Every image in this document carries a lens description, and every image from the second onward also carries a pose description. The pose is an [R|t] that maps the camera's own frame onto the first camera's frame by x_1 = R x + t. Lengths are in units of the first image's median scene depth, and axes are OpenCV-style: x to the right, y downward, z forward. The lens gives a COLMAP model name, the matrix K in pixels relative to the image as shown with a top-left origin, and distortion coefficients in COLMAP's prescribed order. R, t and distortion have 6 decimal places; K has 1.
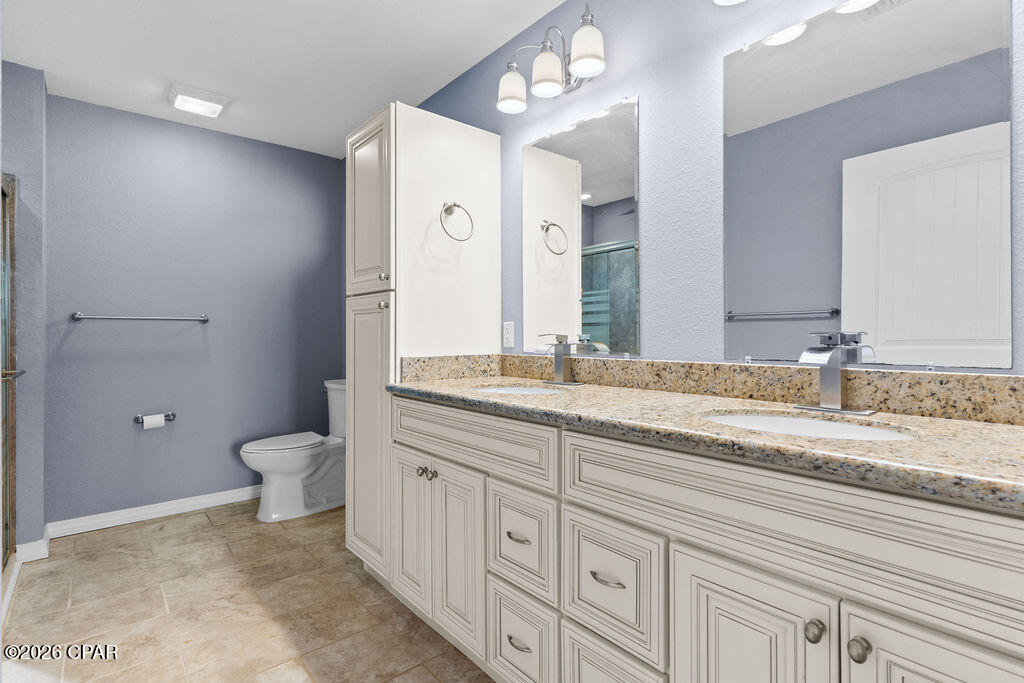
lens RADIAL K [[495.0, 0, 515.0], [0, 495.0, 336.9], [0, 0, 1]] dist [0.002636, 0.000743]
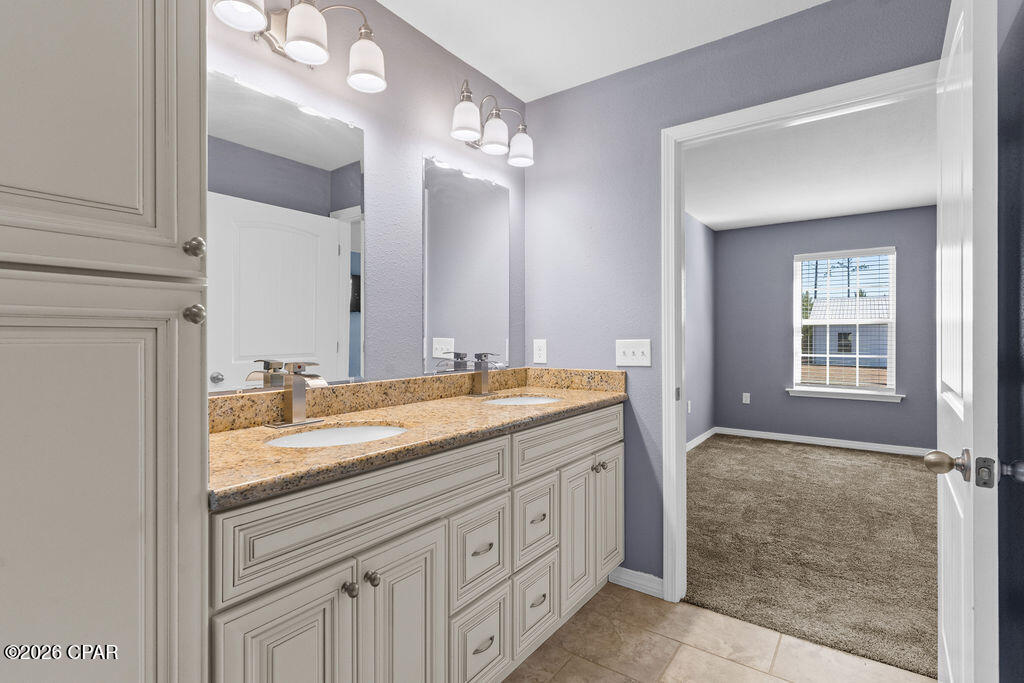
lens RADIAL K [[495.0, 0, 509.4], [0, 495.0, 338.0], [0, 0, 1]] dist [0.002636, 0.000743]
pose [[-0.233767, 0.000076, 0.972293, -0.978793], [0.005754, 0.999983, 0.001305, -0.055609], [-0.972276, 0.005899, -0.233764, 1.095785]]
